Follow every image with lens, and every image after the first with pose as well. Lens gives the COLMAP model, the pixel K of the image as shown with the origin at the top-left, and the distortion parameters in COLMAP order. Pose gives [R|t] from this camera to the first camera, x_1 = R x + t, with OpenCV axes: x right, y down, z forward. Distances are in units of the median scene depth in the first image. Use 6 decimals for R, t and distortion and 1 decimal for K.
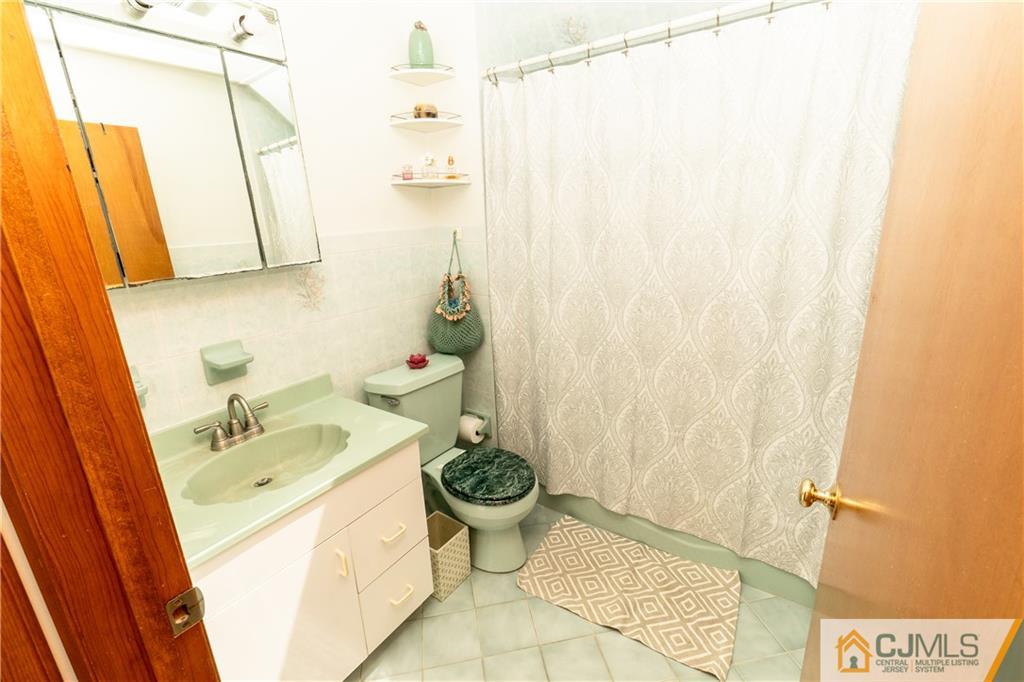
lens RADIAL K [[447.0, 0, 517.5], [0, 447.0, 341.7], [0, 0, 1]] dist [-0.001572, -0.000117]
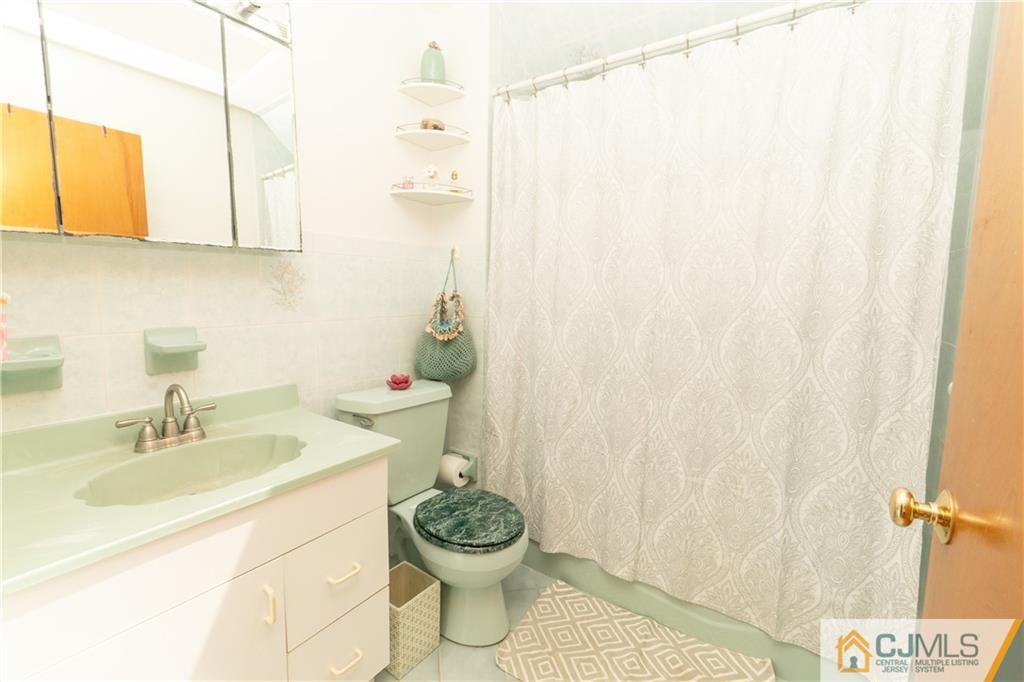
lens RADIAL K [[453.6, 0, 515.9], [0, 453.6, 339.6], [0, 0, 1]] dist [-0.027038, 0.018263]
pose [[0.998366, 0.057151, -0.000021, 0.001657], [-0.056318, 0.983760, -0.170425, 0.112263], [-0.009720, 0.170148, 0.985371, 0.115703]]
